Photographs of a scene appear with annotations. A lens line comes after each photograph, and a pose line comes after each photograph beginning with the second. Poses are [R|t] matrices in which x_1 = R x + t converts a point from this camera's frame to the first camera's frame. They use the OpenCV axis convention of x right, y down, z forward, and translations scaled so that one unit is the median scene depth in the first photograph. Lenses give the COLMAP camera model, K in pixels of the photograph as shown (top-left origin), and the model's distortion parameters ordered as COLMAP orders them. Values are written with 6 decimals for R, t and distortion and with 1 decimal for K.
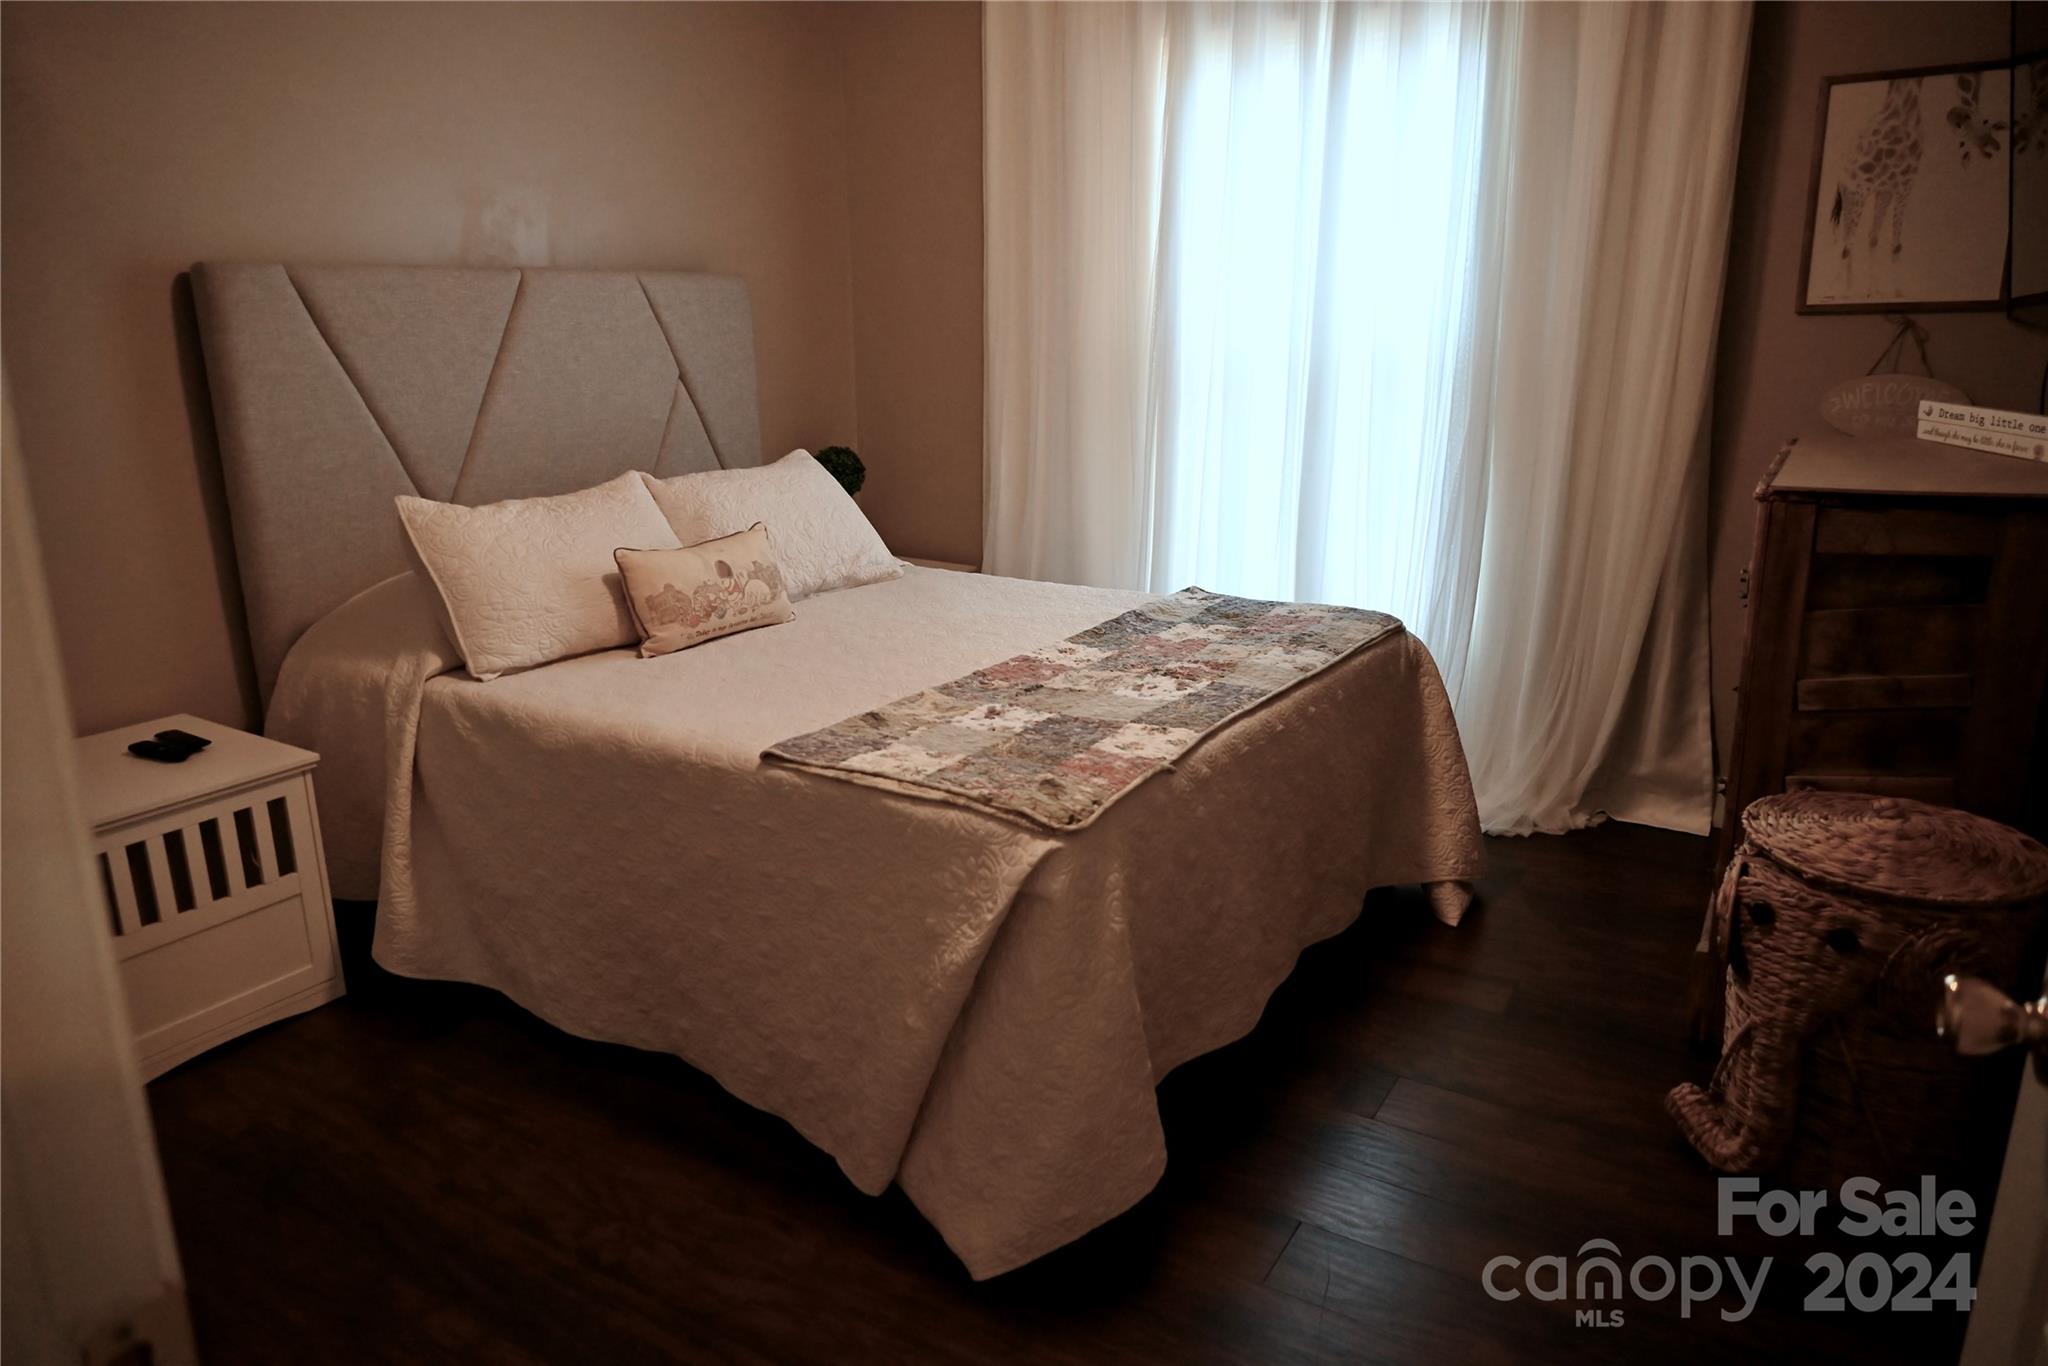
lens RADIAL K [[1331.0, 0, 1023.2], [0, 1331.0, 686.2], [0, 0, 1]] dist [-0.010562, -0.005817]
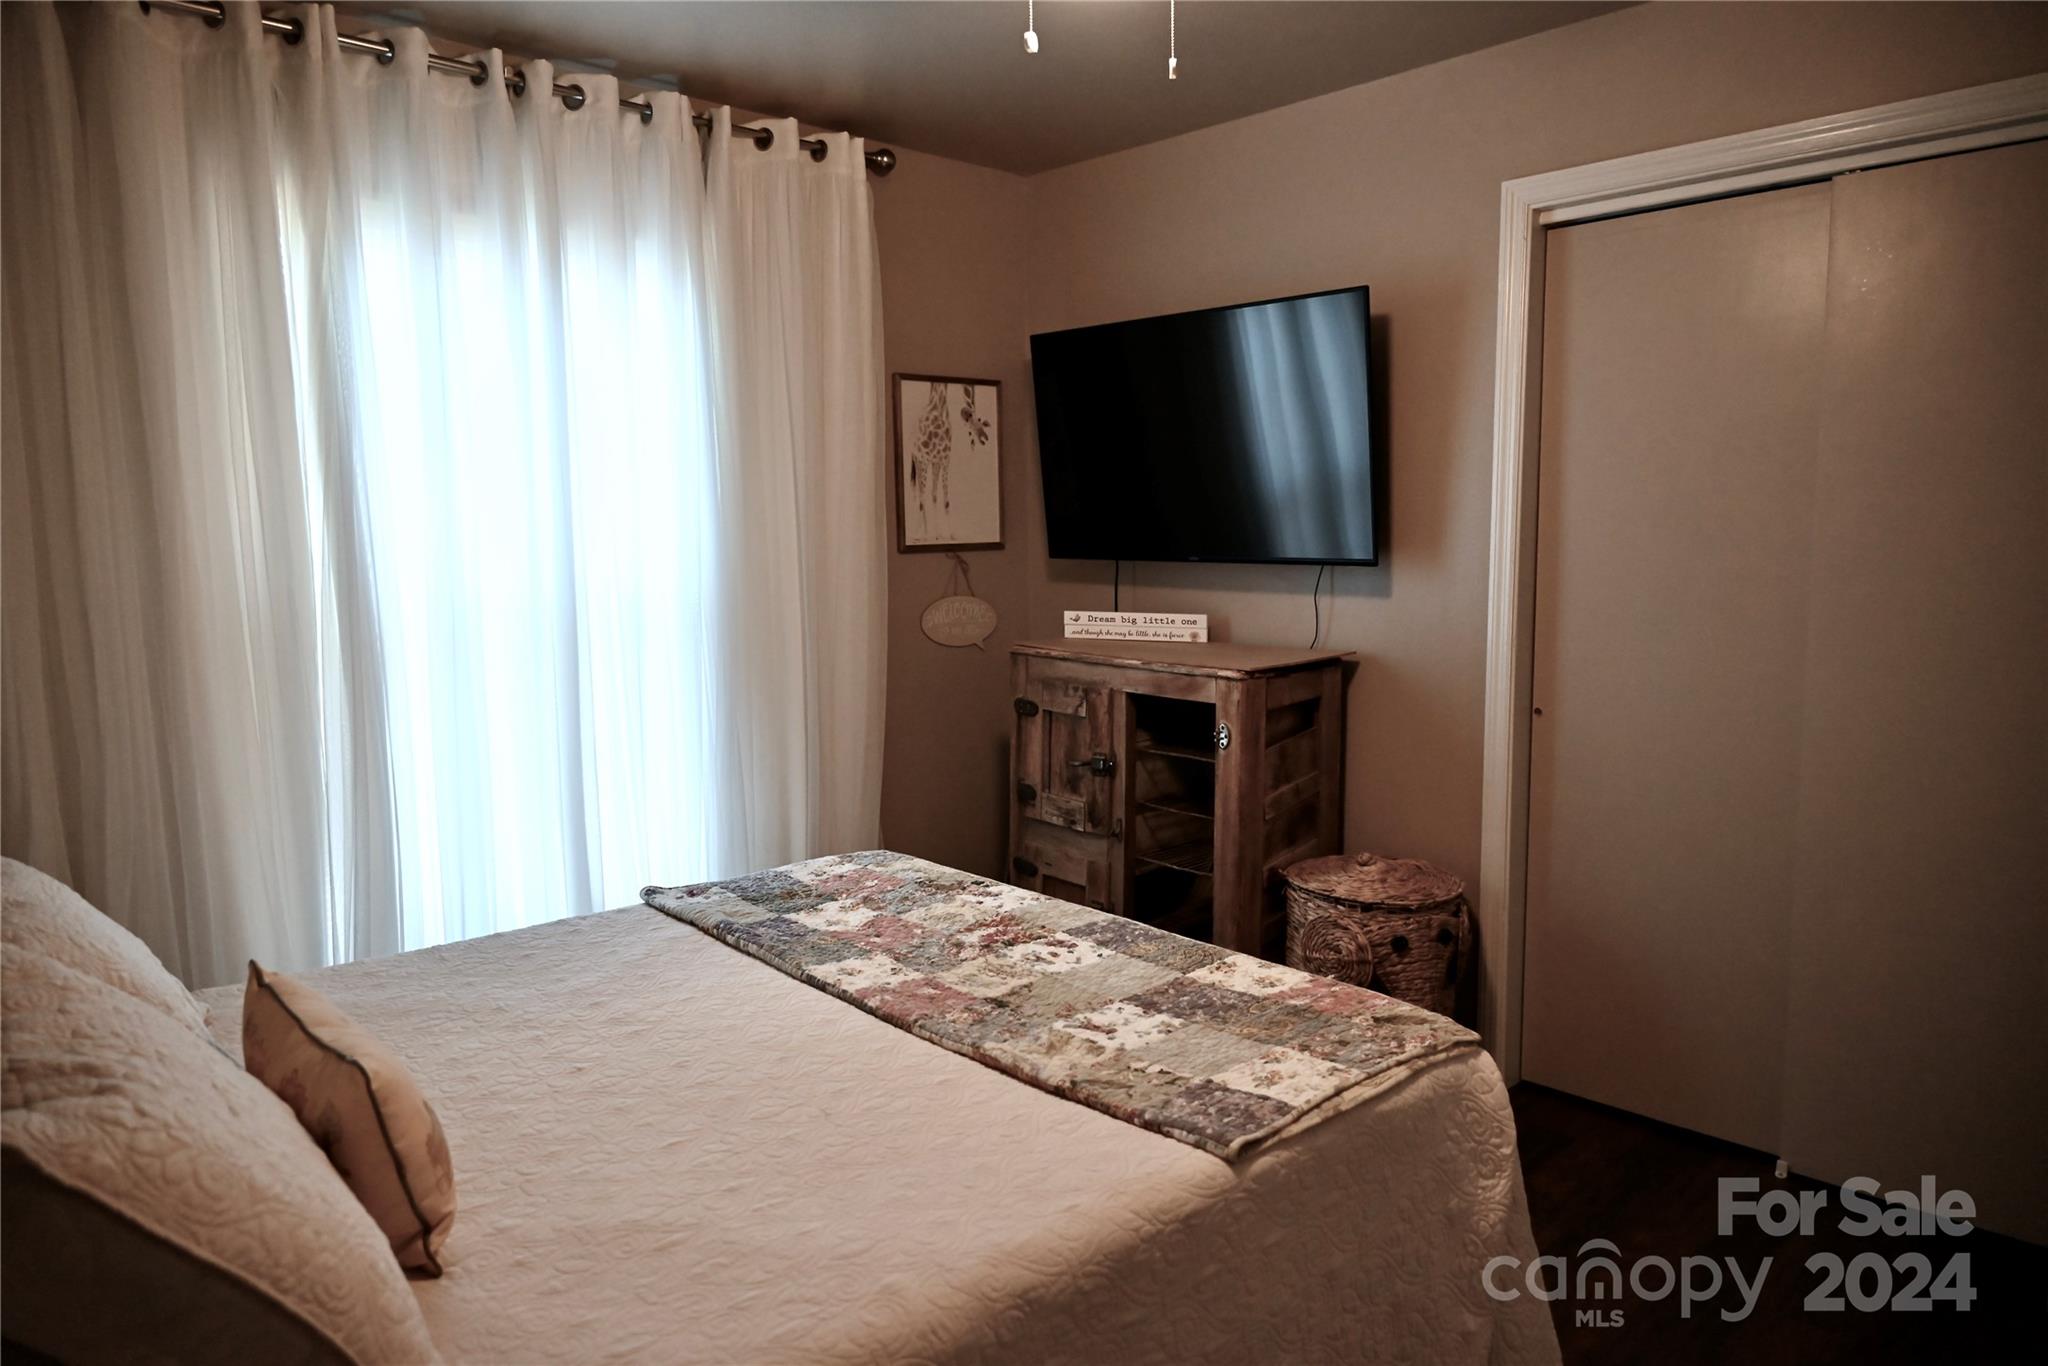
lens RADIAL K [[1331.0, 0, 1026.1], [0, 1331.0, 689.5], [0, 0, 1]] dist [-0.010562, -0.005817]
pose [[0.253141, -0.098540, 0.962398, -0.862894], [0.263772, 0.964139, 0.029337, -0.232087], [-0.930776, 0.246427, 0.270055, 0.833222]]
